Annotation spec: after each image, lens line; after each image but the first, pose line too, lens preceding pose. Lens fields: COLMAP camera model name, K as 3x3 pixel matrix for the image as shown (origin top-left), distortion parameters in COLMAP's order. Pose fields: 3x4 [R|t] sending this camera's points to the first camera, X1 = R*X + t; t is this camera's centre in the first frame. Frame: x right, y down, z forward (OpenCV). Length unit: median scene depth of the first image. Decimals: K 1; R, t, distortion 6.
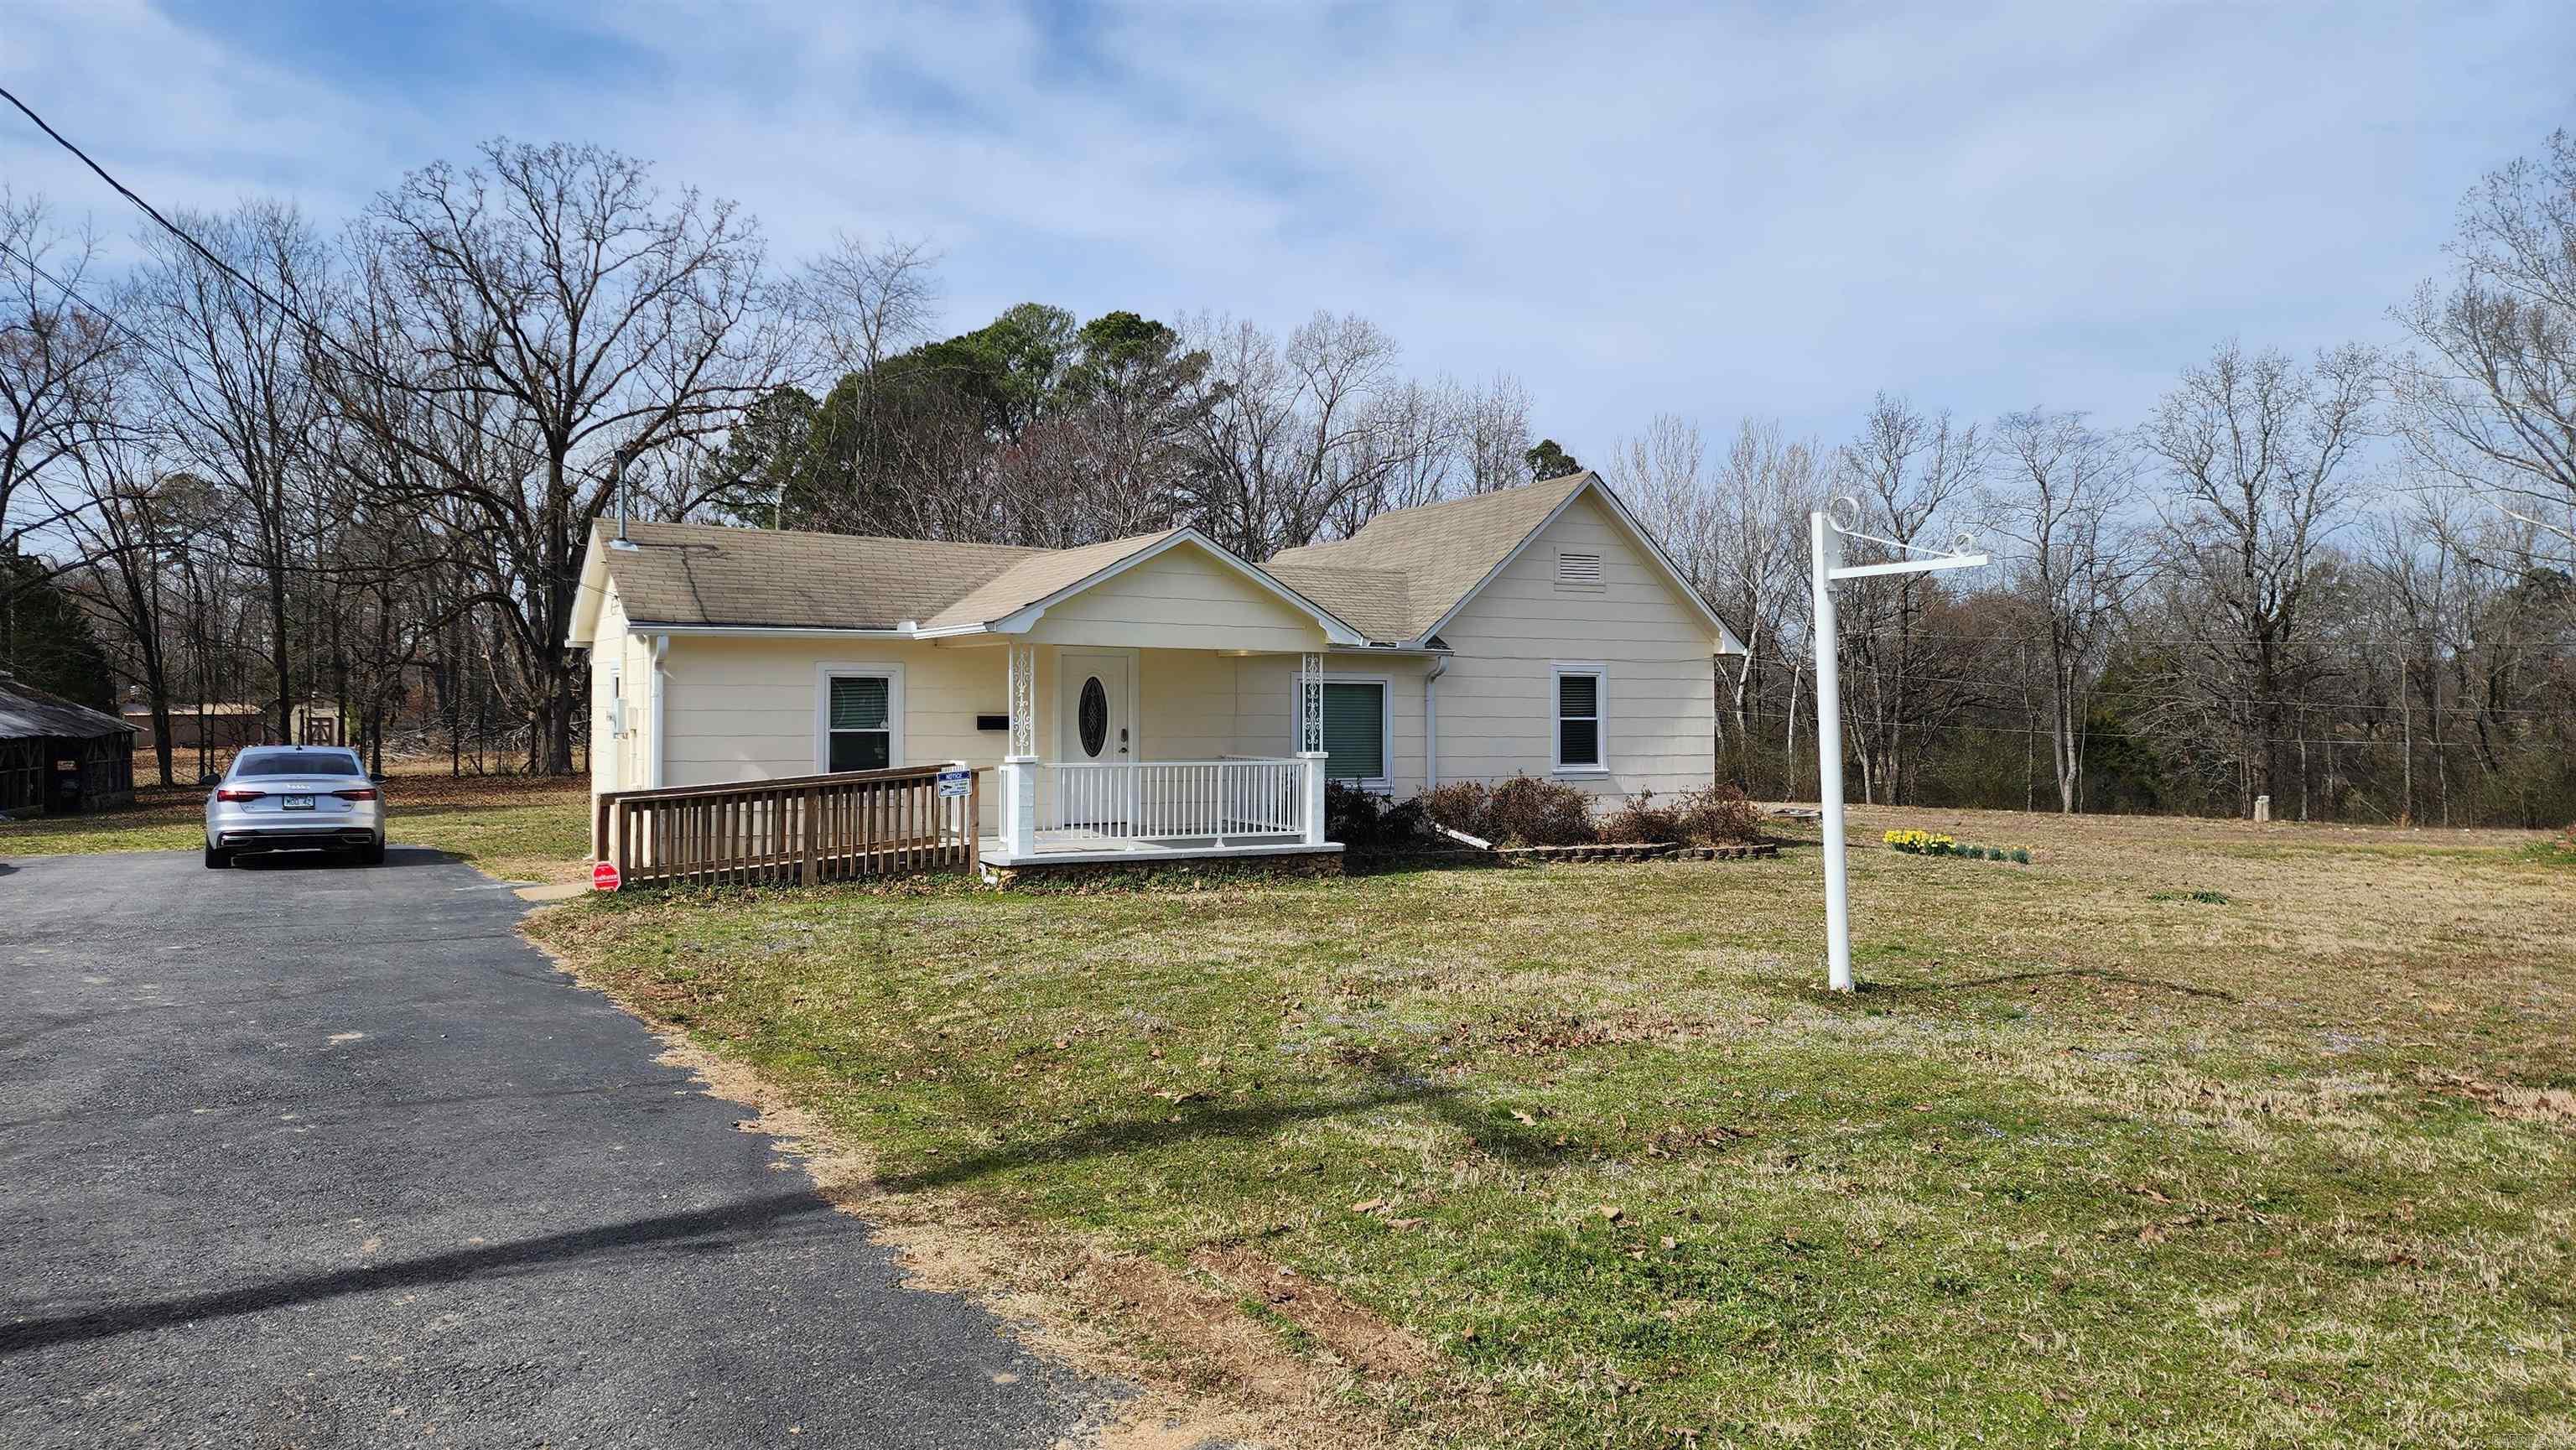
lens RADIAL K [[1683.0, 0, 1264.8], [0, 1683.0, 686.3], [0, 0, 1]] dist [0.085950, -0.080486]
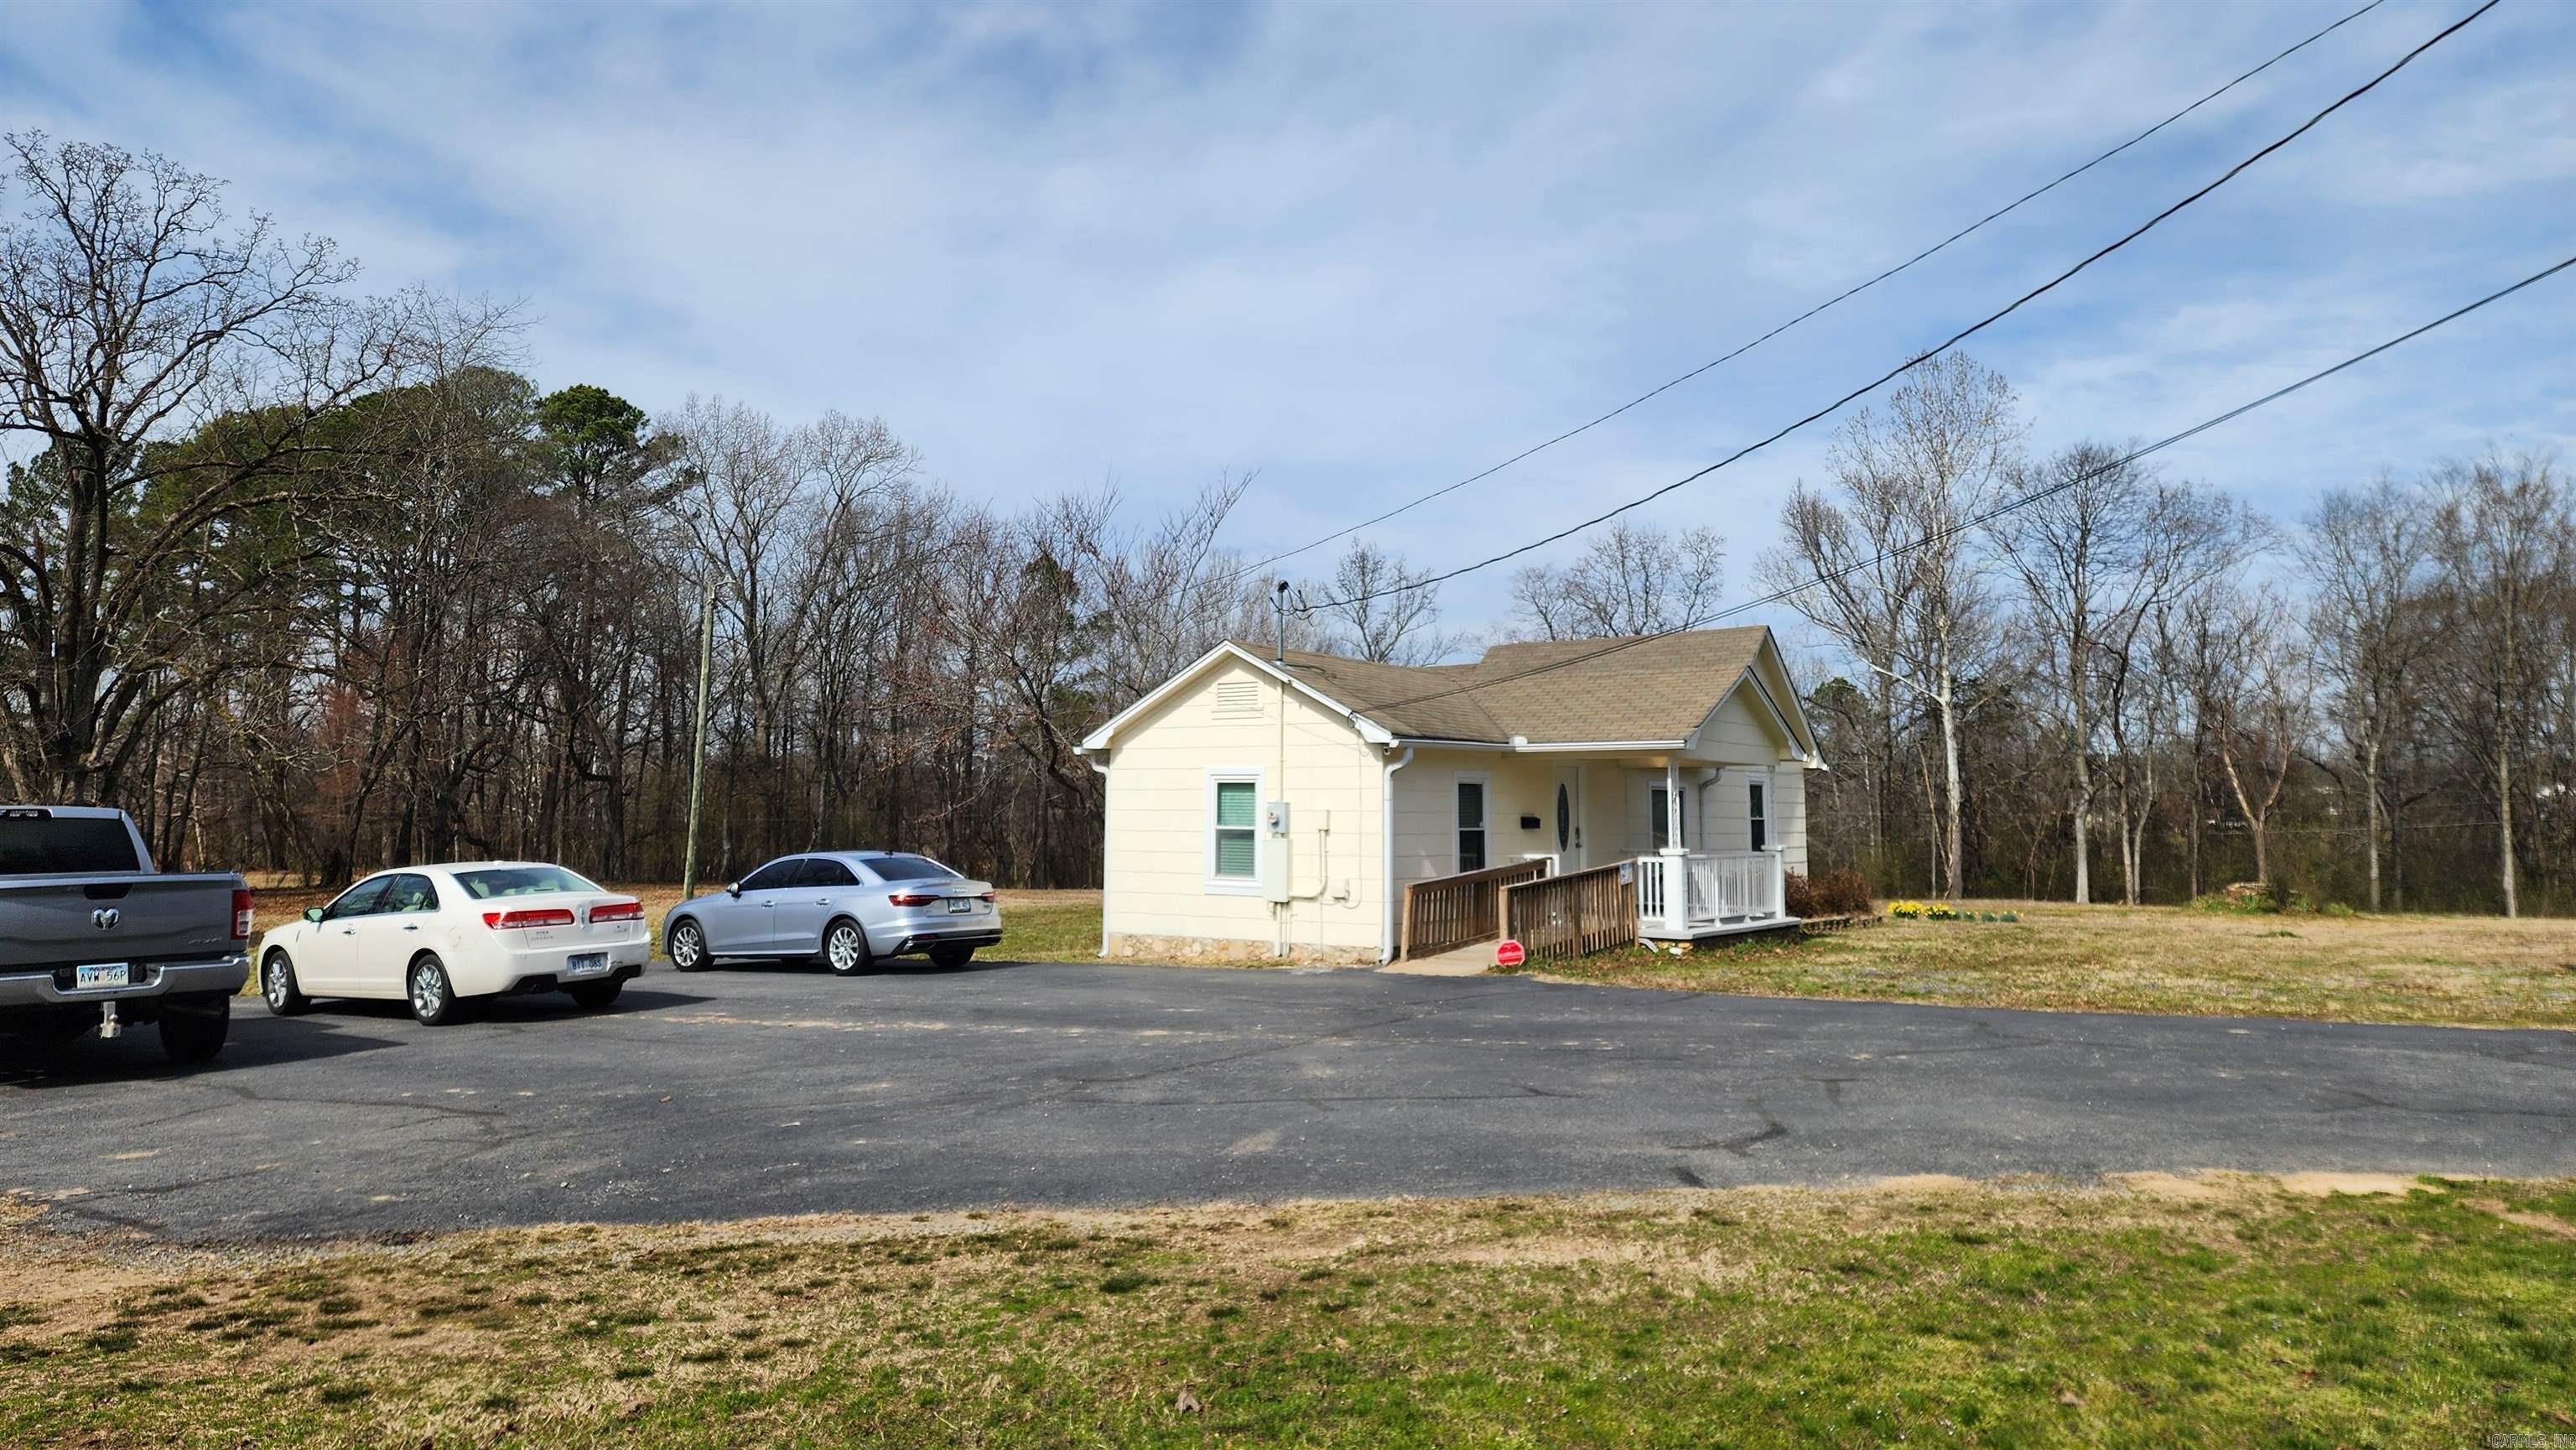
lens RADIAL K [[1707.0, 0, 1279.1], [0, 1707.0, 710.3], [0, 0, 1]] dist [0.086295, -0.077536]
pose [[0.895593, 0.023233, 0.444267, -0.498991], [-0.003423, 0.998966, -0.045341, -0.004300], [-0.444861, 0.039086, 0.894746, -0.028931]]
